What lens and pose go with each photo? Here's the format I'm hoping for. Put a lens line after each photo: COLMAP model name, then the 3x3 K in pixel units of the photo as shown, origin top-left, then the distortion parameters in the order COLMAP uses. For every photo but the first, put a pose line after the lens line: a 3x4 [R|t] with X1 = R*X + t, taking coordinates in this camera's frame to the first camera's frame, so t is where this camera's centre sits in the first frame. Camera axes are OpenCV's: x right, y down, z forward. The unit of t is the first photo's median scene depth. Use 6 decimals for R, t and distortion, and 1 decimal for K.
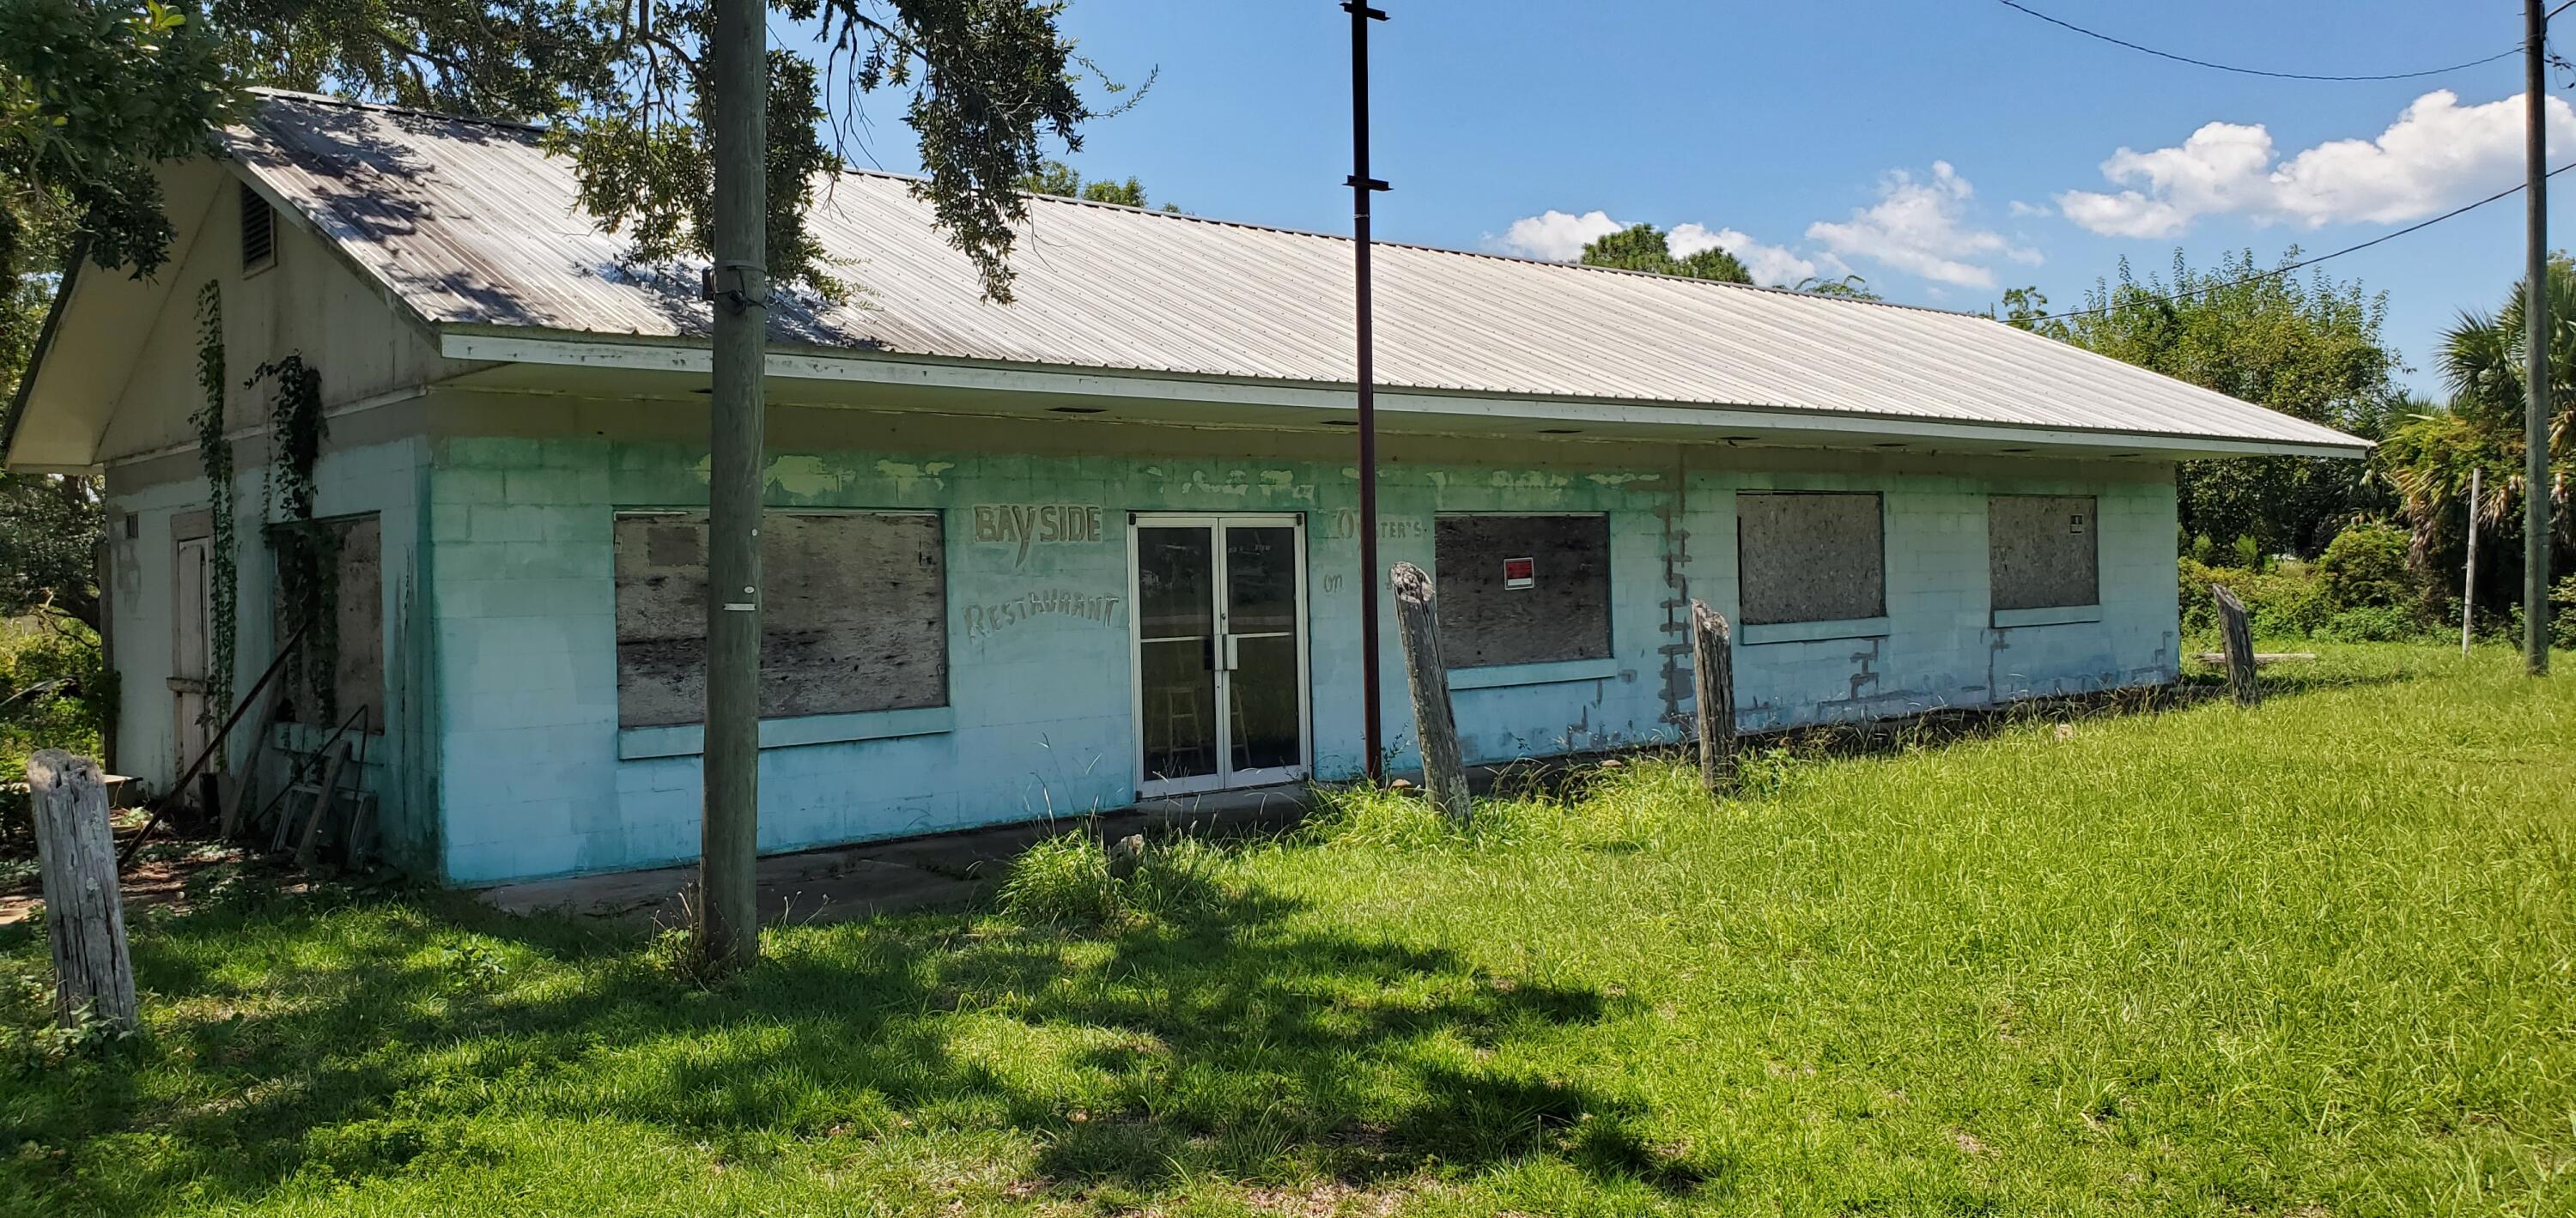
lens RADIAL K [[1976.0, 0, 1288.0], [0, 1976.0, 609.0], [0, 0, 1]] dist [0.004131, 0.001374]
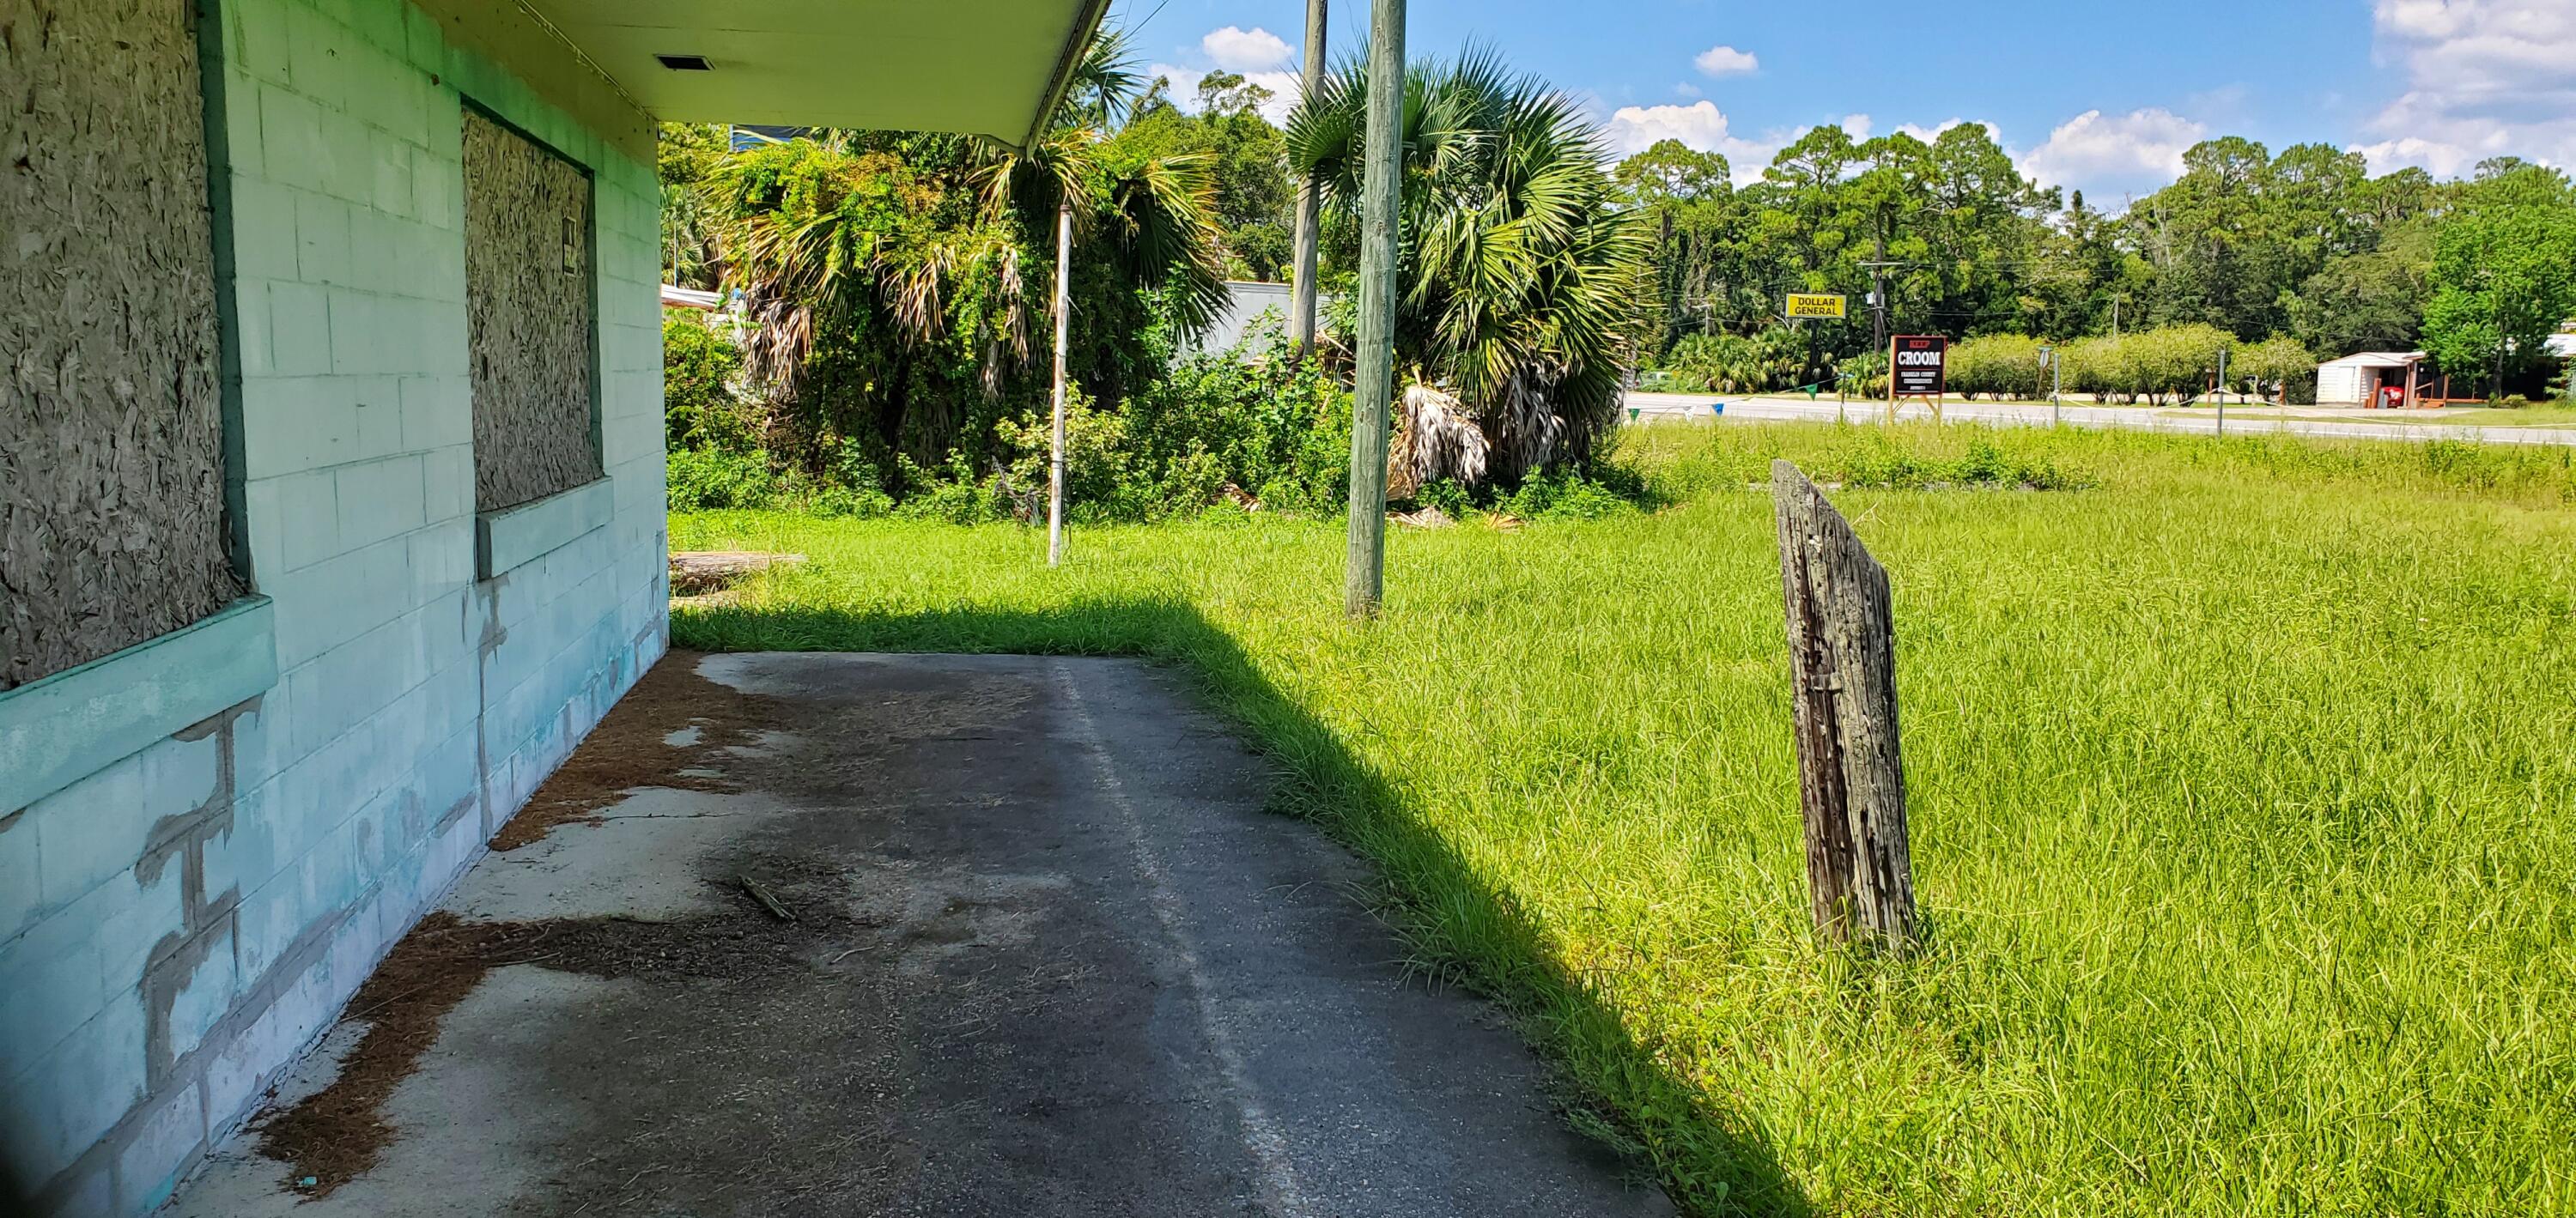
lens RADIAL K [[1976.0, 0, 1288.0], [0, 1976.0, 609.0], [0, 0, 1]] dist [0.004131, 0.001374]
pose [[0.514468, -0.071730, 0.854504, 0.173340], [-0.011532, 0.995826, 0.090536, -0.013418], [-0.857432, -0.056432, 0.511494, 0.754169]]
